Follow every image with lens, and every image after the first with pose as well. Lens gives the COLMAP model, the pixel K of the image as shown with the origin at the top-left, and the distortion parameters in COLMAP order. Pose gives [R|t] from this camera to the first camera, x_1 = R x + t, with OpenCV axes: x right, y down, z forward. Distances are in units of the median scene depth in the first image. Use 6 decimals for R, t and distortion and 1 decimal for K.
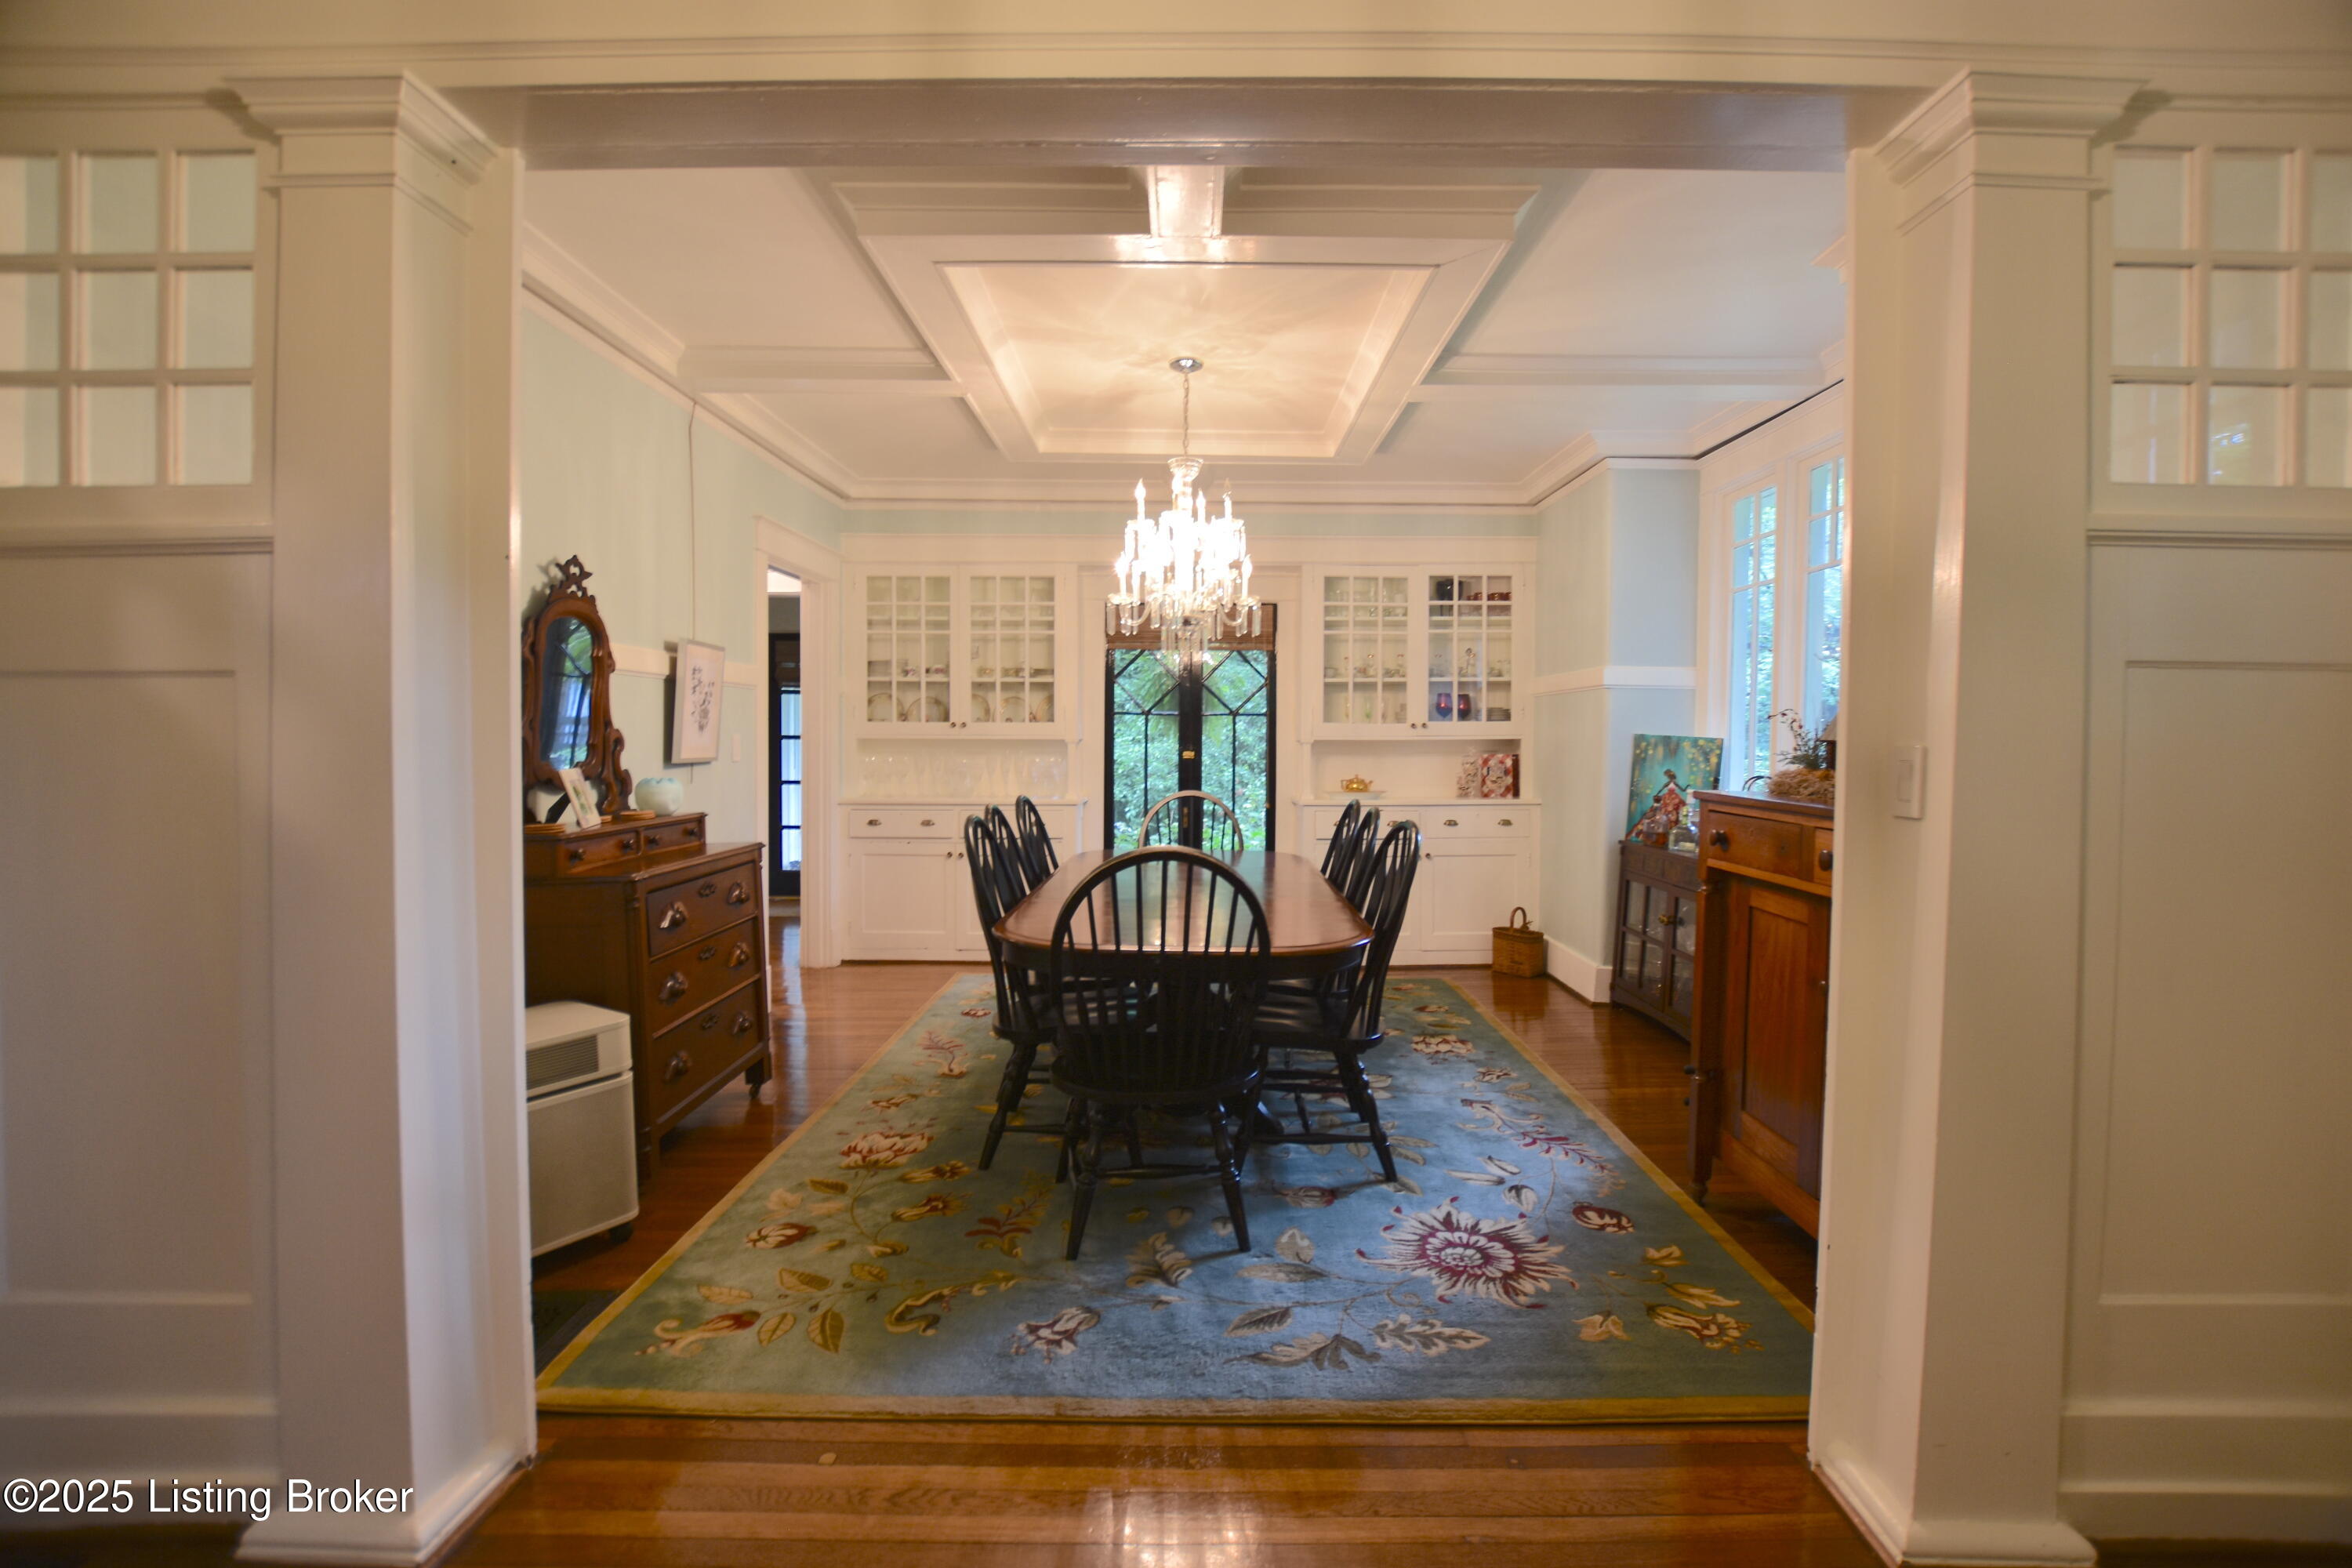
lens RADIAL K [[1036.8, 0, 1183.2], [0, 1036.8, 768.8], [0, 0, 1]] dist [-0.032257, 0.005292]
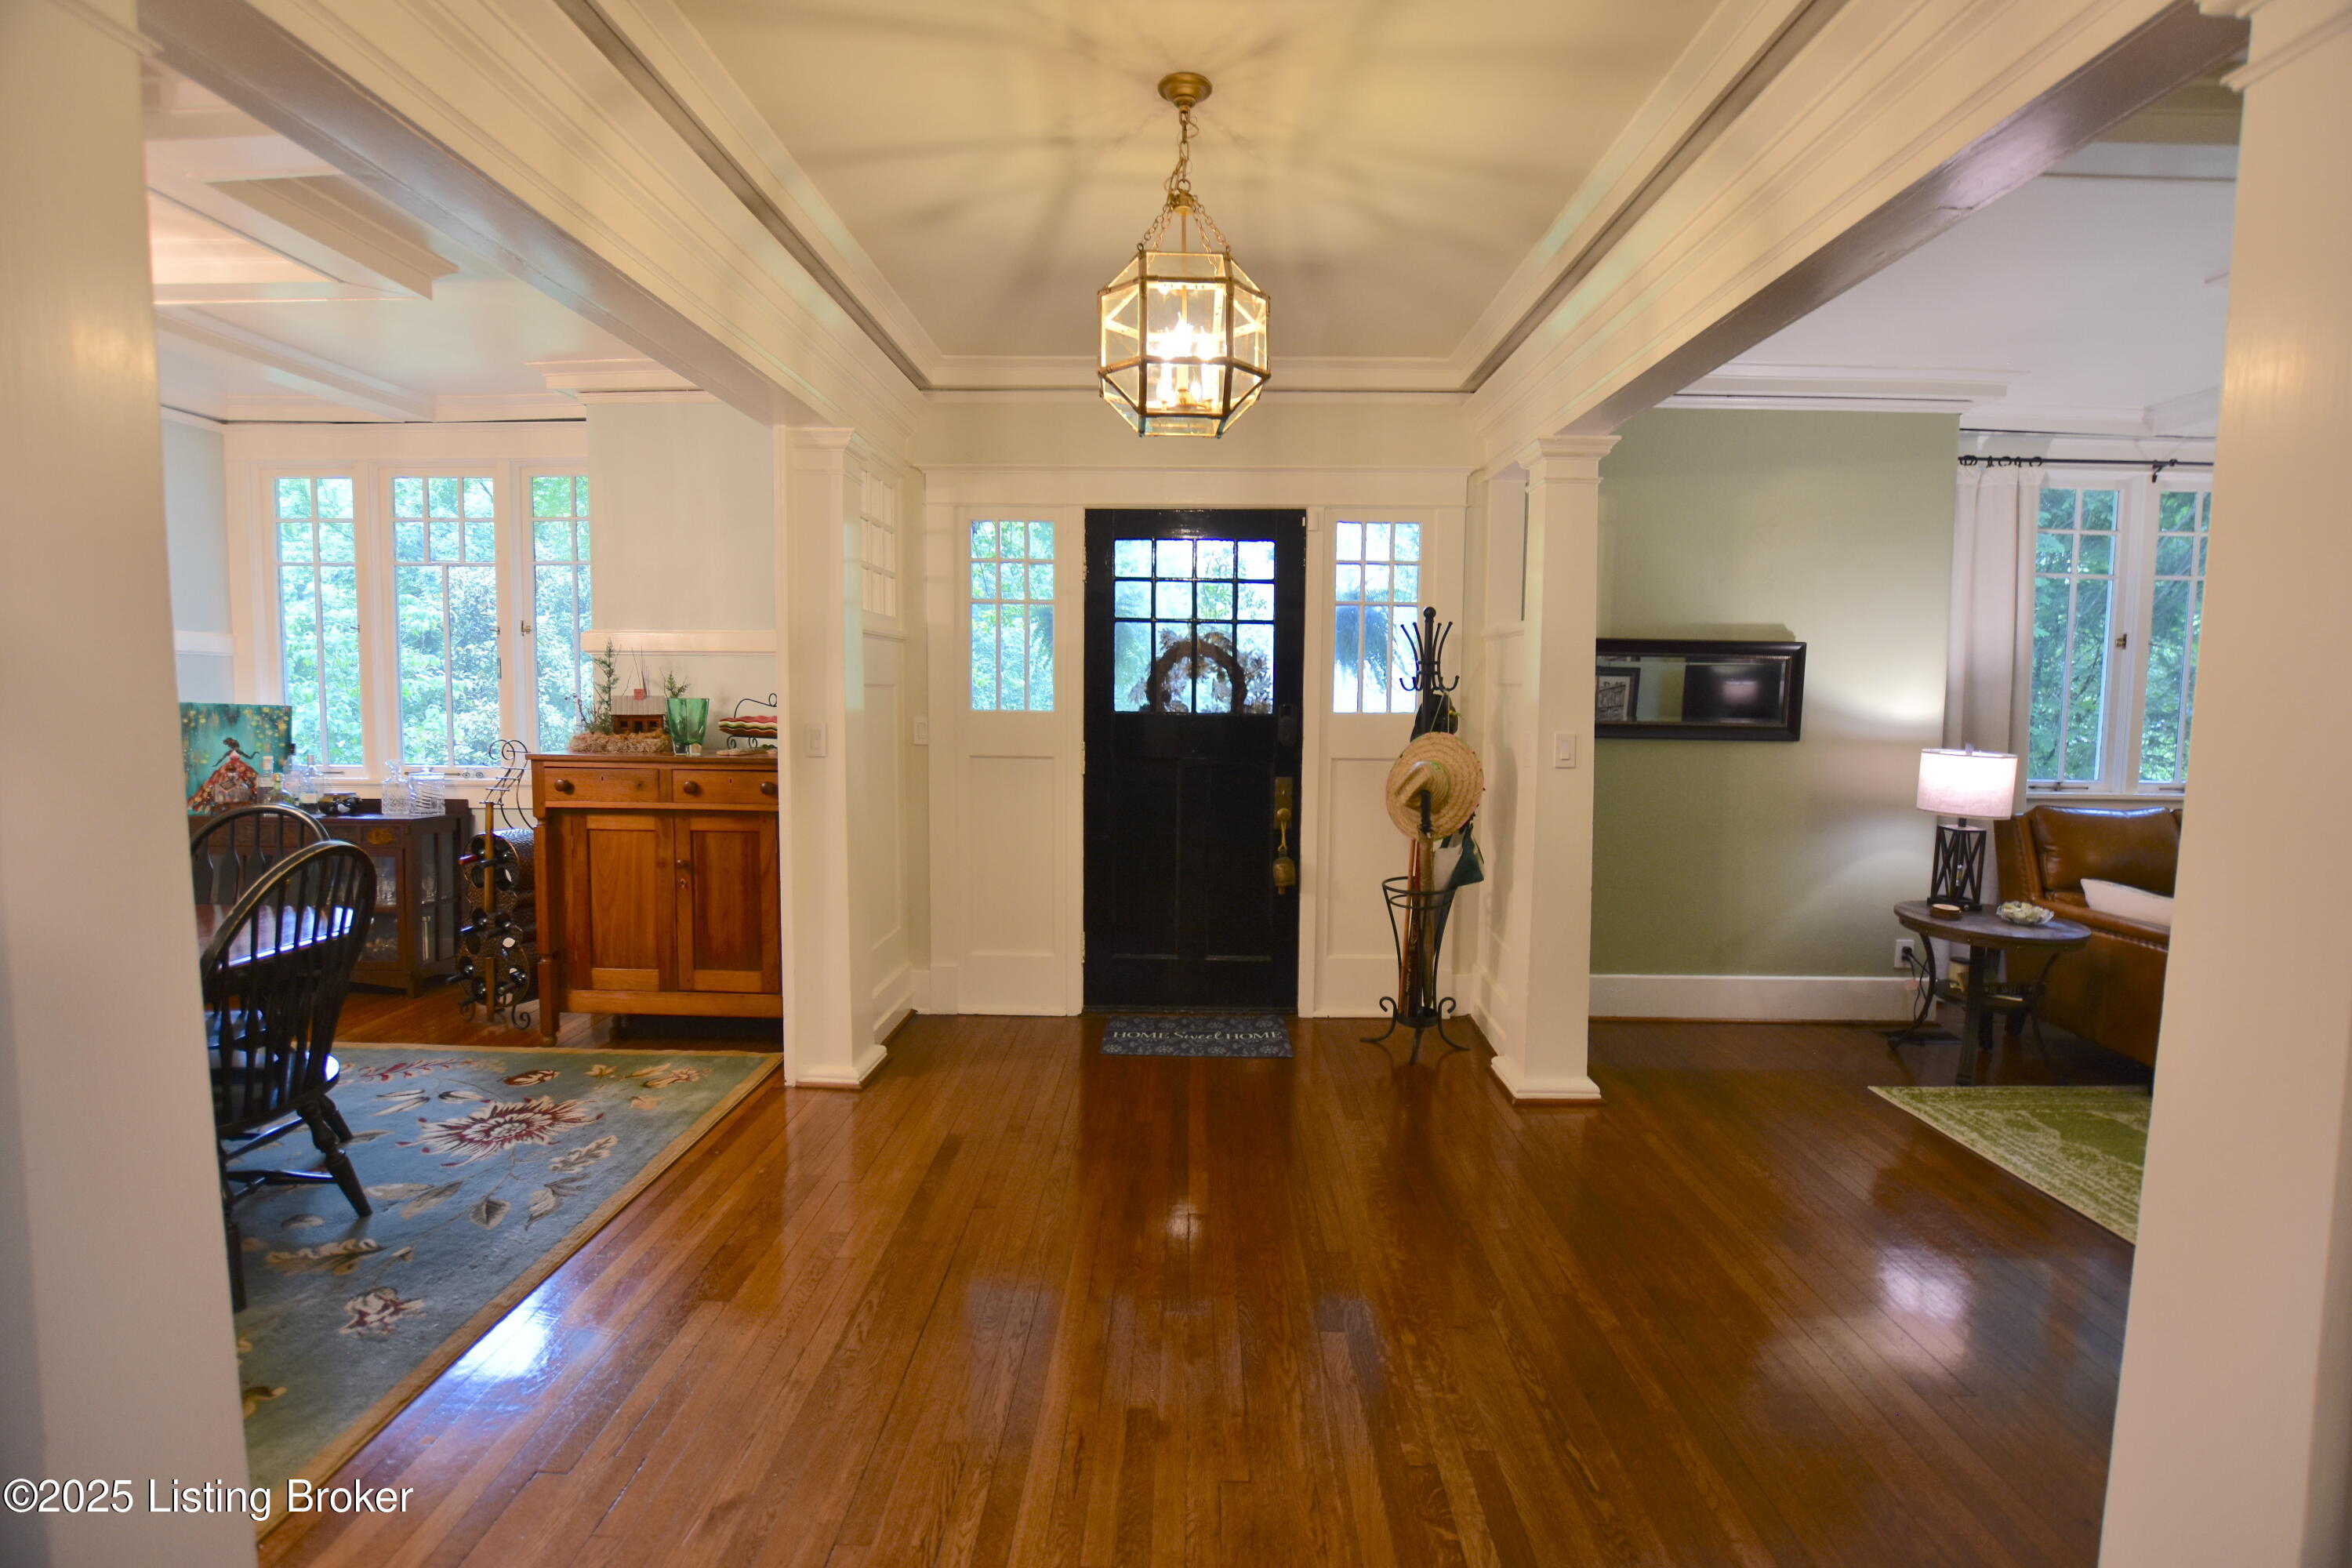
lens RADIAL K [[1036.8, 0, 1186.3], [0, 1036.8, 768.7], [0, 0, 1]] dist [-0.032257, 0.005292]
pose [[0.001479, -0.082344, 0.996603, -0.506210], [0.021446, 0.996377, 0.082294, -0.030389], [-0.999769, 0.021251, 0.003240, 0.077752]]
